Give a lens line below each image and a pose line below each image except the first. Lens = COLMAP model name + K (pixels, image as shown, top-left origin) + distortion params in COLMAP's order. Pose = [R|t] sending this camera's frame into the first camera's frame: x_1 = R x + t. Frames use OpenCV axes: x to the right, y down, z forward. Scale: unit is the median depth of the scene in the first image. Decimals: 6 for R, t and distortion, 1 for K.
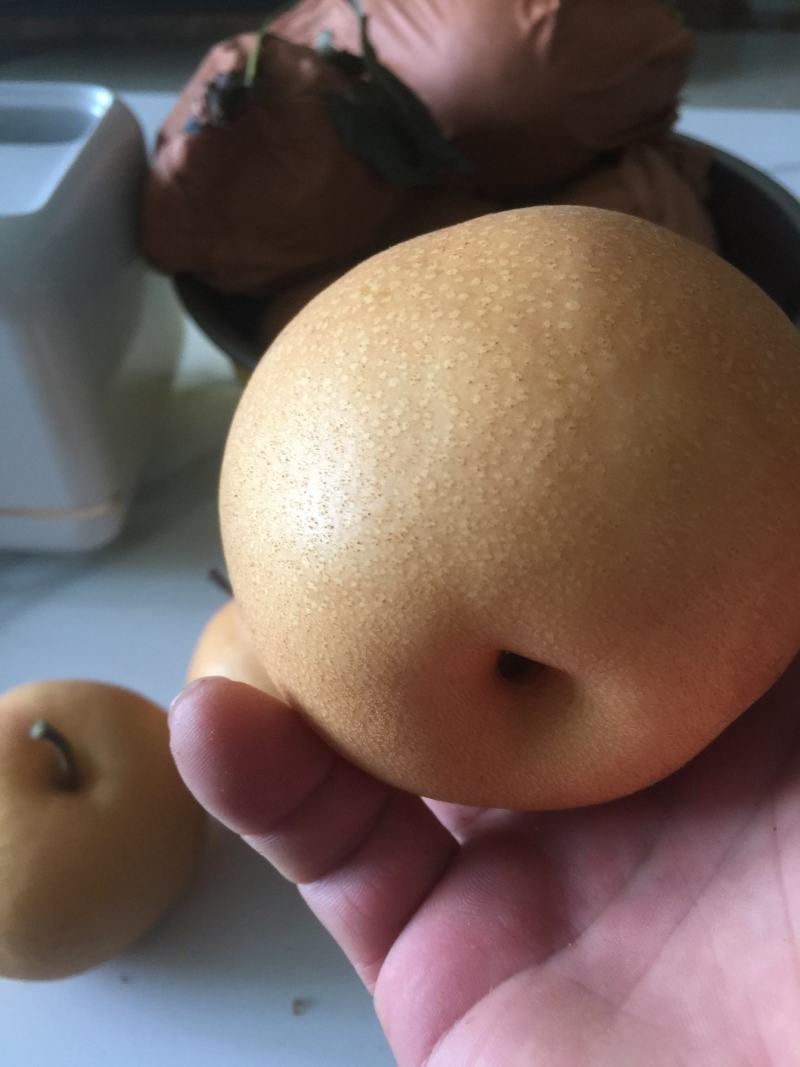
lens RADIAL K [[916.8, 0, 400.0], [0, 916.8, 533.5], [0, 0, 1]] dist [0.085857, -0.133175]
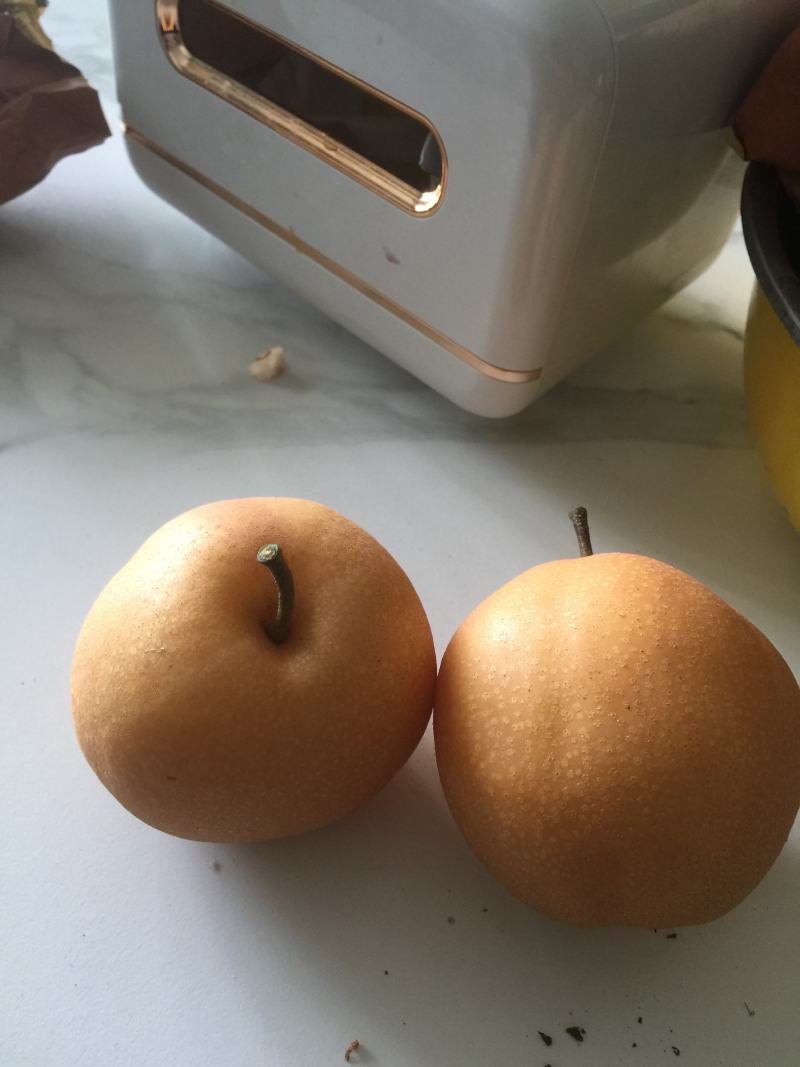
lens RADIAL K [[914.4, 0, 419.1], [0, 914.4, 553.1], [0, 0, 1]] dist [0.082258, -0.116473]
pose [[0.768191, 0.553412, -0.321898, -0.036818], [-0.533200, 0.831333, 0.156789, 0.021547], [0.354374, 0.051192, 0.933702, 0.209685]]
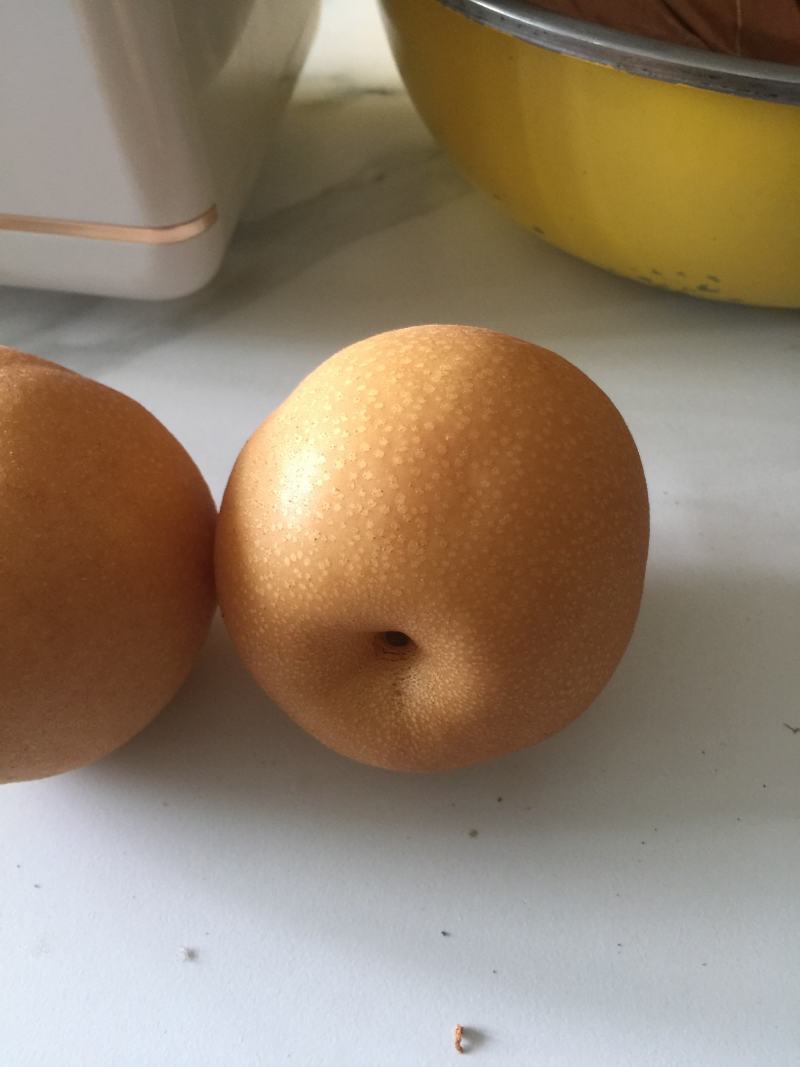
lens RADIAL K [[898.3, 0, 401.4], [0, 898.3, 526.6], [0, 0, 1]] dist [0.069062, -0.128044]
pose [[0.992337, 0.085643, -0.089066, -0.097898], [-0.069736, 0.983237, 0.168471, 0.064204], [0.102002, -0.160969, 0.981674, 0.346047]]
